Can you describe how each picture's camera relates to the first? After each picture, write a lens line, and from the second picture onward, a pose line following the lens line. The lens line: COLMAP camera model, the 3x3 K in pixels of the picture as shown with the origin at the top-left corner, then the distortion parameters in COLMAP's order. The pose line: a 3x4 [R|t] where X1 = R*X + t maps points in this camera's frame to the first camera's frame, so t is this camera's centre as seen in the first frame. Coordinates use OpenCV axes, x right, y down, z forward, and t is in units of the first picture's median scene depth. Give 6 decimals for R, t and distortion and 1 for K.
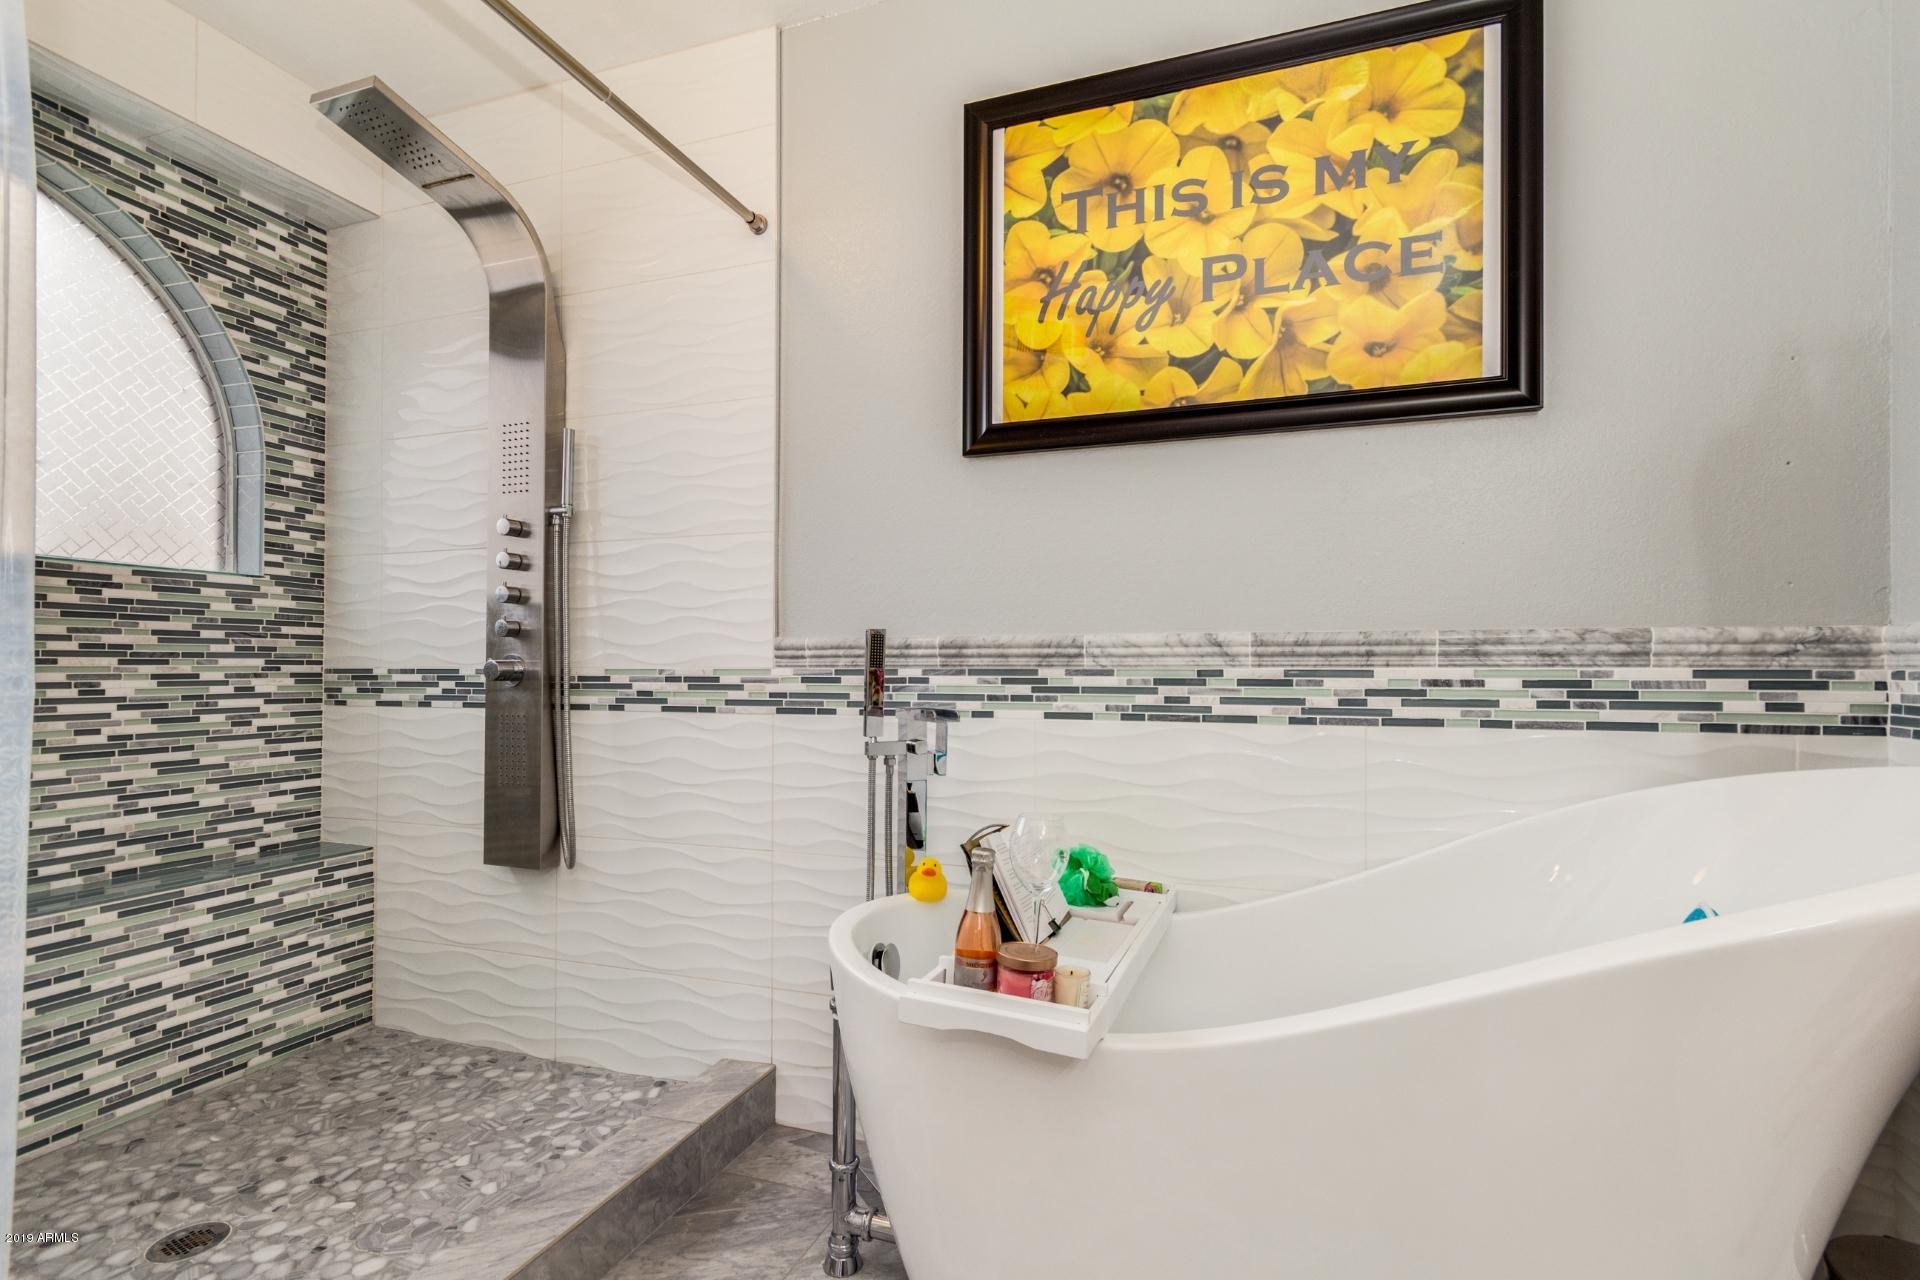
lens RADIAL K [[925.6, 0, 964.1], [0, 925.6, 664.7], [0, 0, 1]] dist [0.013087, 0.000256]
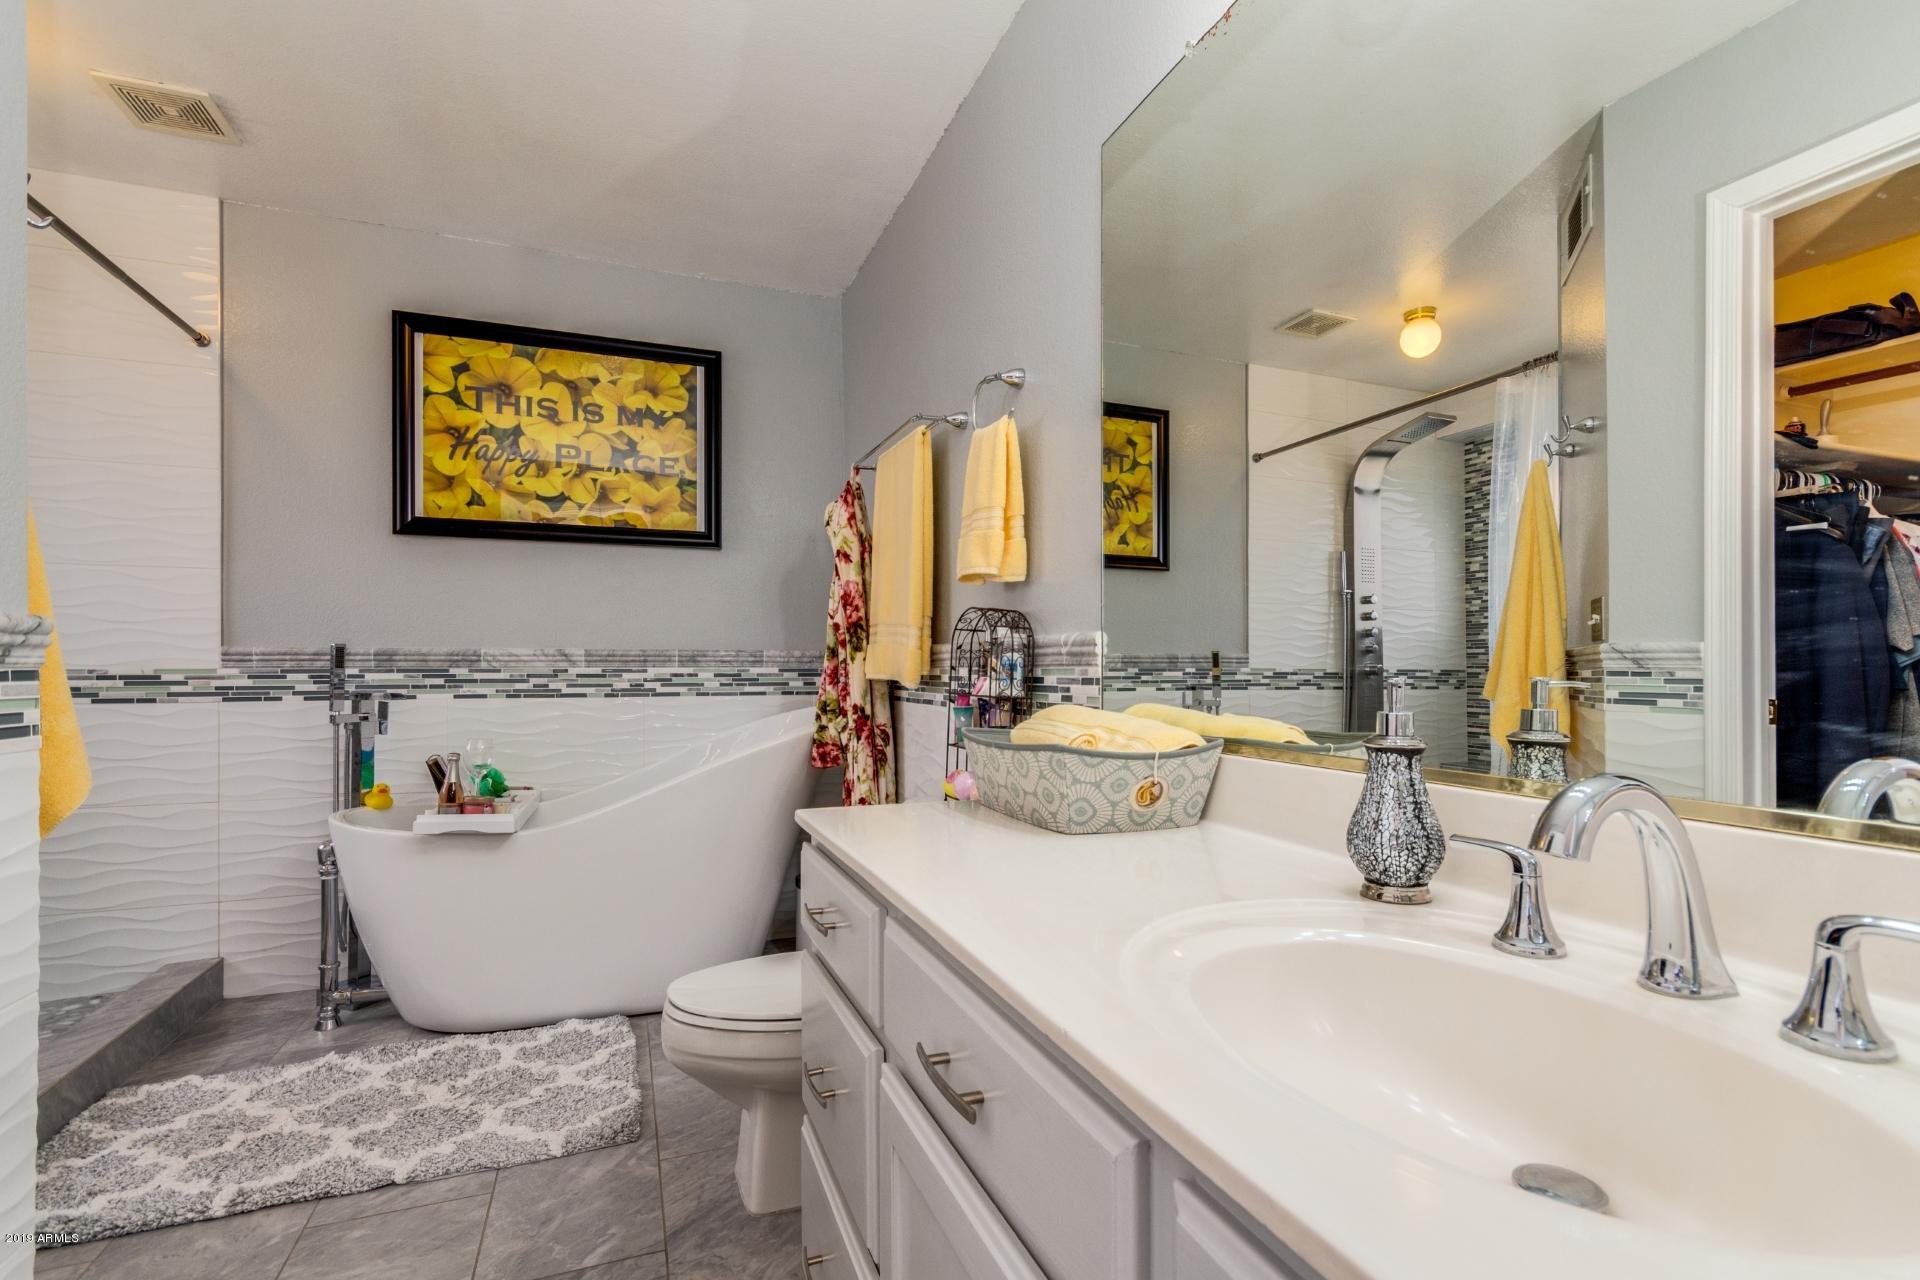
lens RADIAL K [[873.6, 0, 968.3], [0, 873.6, 667.9], [0, 0, 1]] dist [0.001699, 0.000192]
pose [[0.748432, -0.001317, 0.663210, -0.271977], [-0.001391, 0.999993, 0.003555, -0.003910], [-0.663210, -0.003583, 0.748425, -0.812891]]
